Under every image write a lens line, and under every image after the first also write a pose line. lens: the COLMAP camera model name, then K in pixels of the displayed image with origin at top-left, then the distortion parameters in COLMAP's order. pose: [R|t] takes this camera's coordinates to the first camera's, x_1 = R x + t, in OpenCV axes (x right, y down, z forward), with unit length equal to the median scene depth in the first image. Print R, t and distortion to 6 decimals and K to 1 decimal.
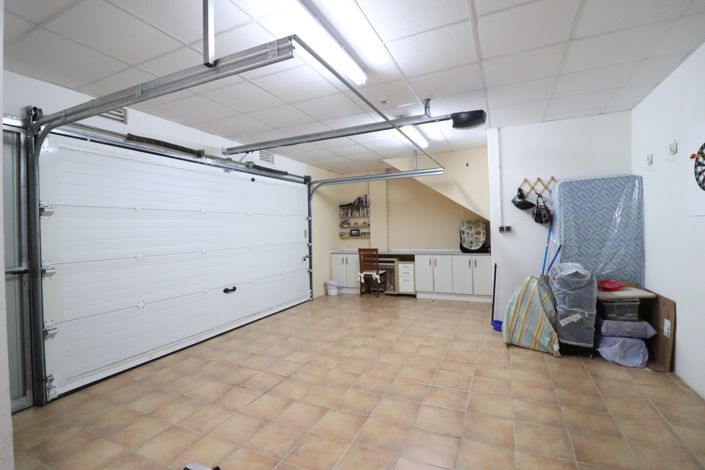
lens RADIAL K [[327.8, 0, 348.9], [0, 327.8, 230.7], [0, 0, 1]] dist [-0.002213, -0.012122]
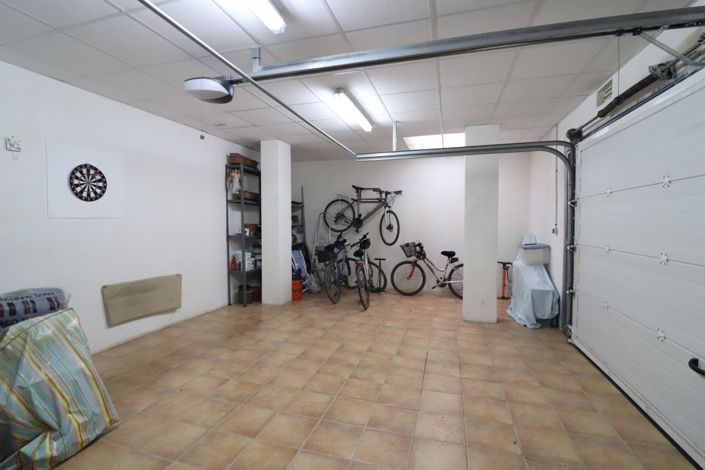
lens RADIAL K [[327.8, 0, 348.9], [0, 327.8, 230.7], [0, 0, 1]] dist [-0.002213, -0.012122]
pose [[-0.988890, 0.027500, -0.146083, 0.171692], [0.022655, 0.999140, 0.034731, -0.013386], [0.146912, 0.031035, -0.988663, 1.994738]]
